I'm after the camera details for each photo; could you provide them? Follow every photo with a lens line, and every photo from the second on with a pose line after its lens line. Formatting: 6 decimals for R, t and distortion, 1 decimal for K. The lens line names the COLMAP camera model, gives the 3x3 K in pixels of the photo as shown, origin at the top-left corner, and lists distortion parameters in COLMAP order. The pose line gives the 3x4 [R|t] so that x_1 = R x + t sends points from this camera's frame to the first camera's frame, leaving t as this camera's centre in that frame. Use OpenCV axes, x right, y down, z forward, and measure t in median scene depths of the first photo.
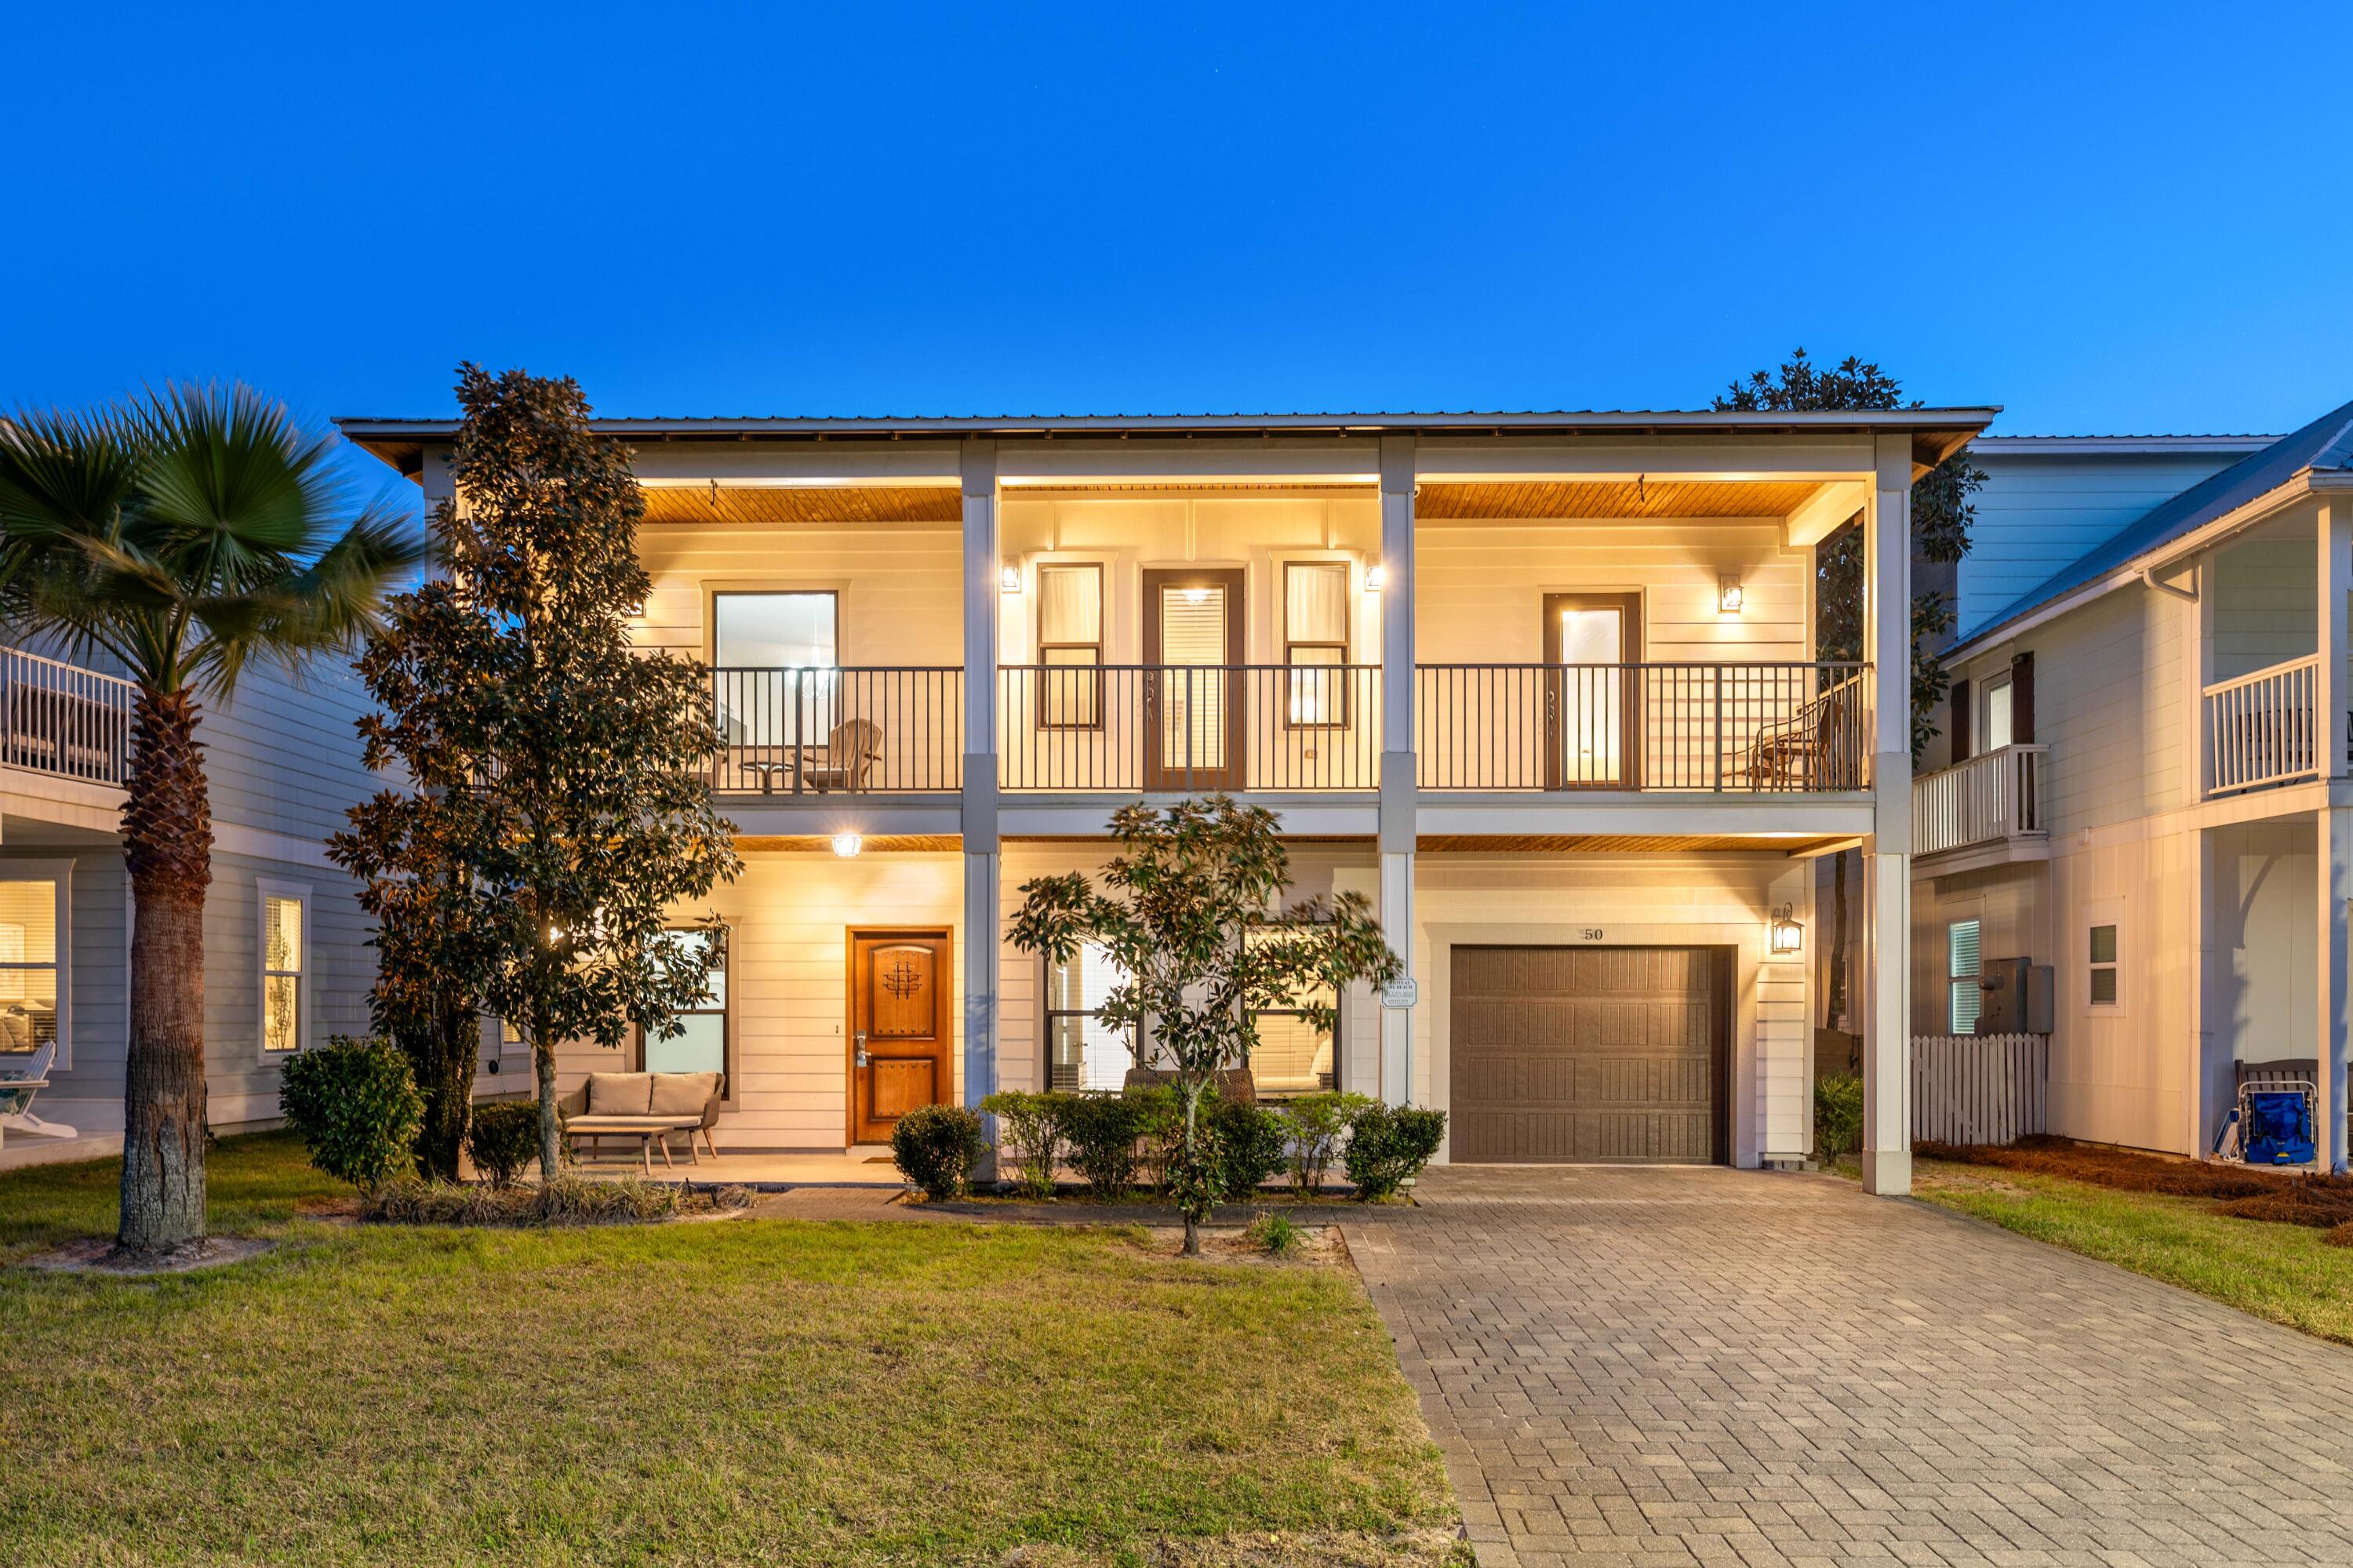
lens RADIAL K [[1482.6, 0, 1171.2], [0, 1482.6, 807.3], [0, 0, 1]] dist [0.004403, -0.004058]
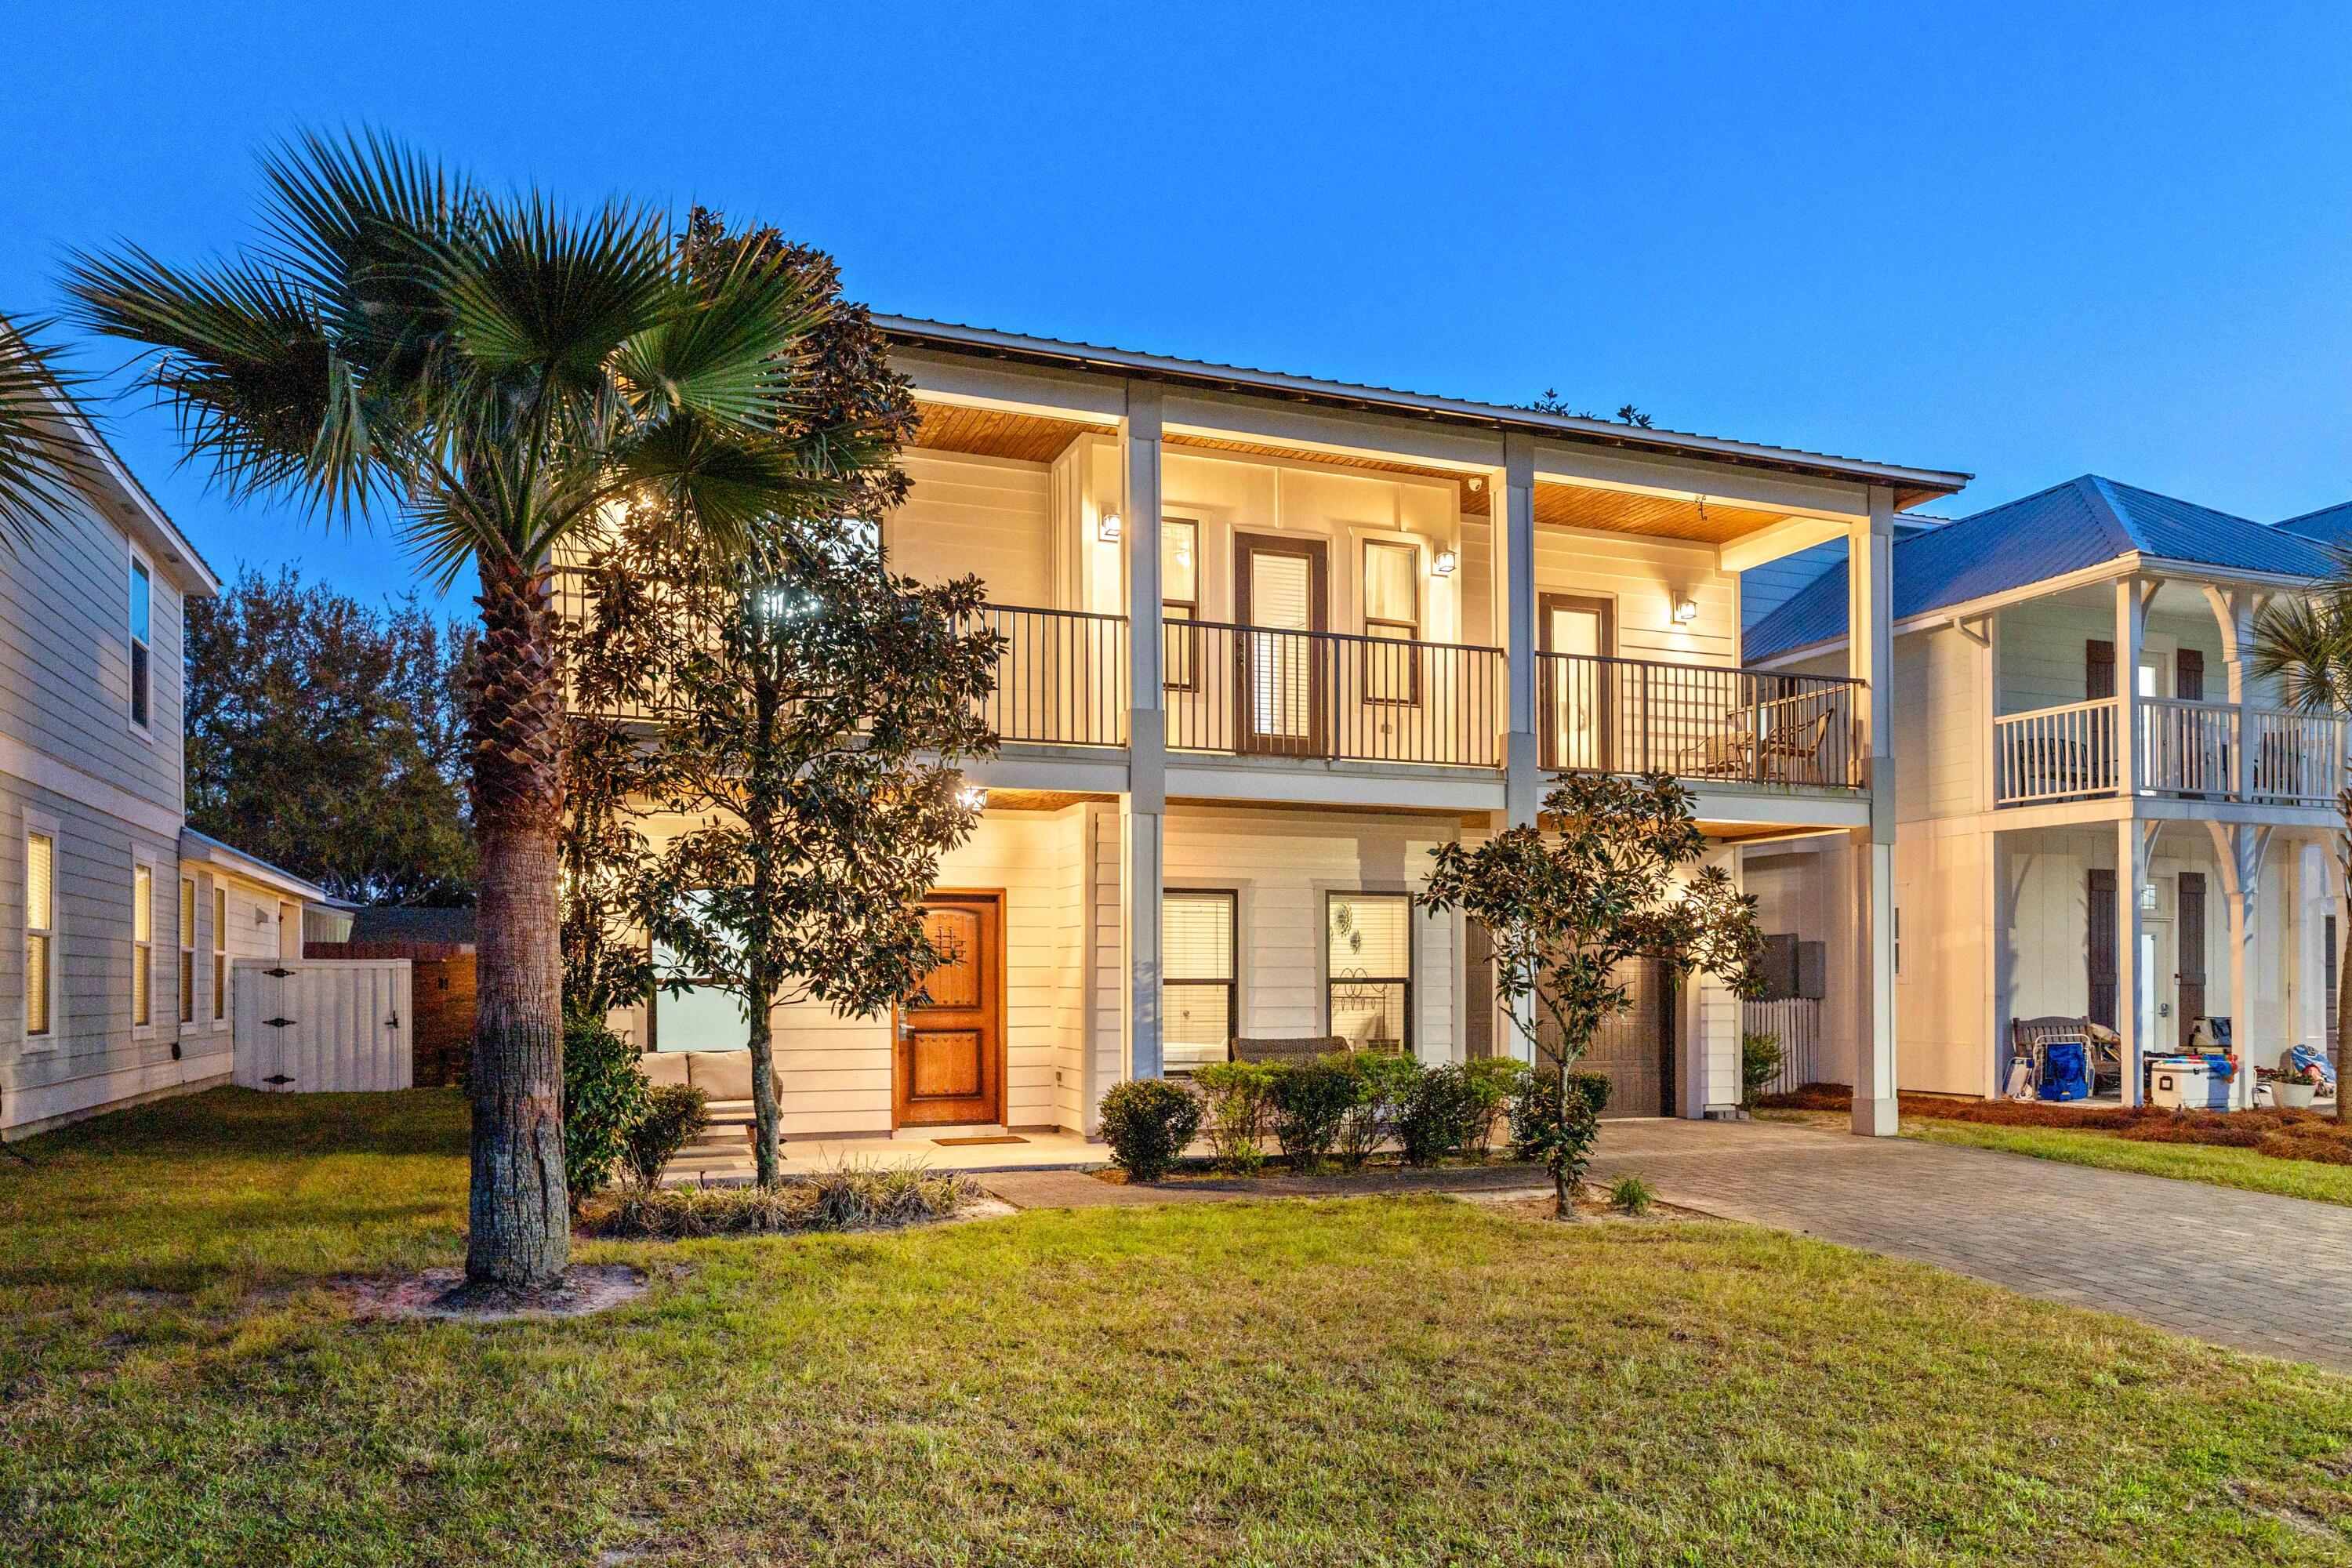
lens RADIAL K [[1481.9, 0, 1172.6], [0, 1481.9, 763.2], [0, 0, 1]] dist [0.004403, -0.004058]
pose [[0.933992, 0.050785, 0.353667, -0.401174], [-0.047345, 0.998710, -0.018378, 0.013773], [-0.354144, 0.000421, 0.935191, 0.091823]]
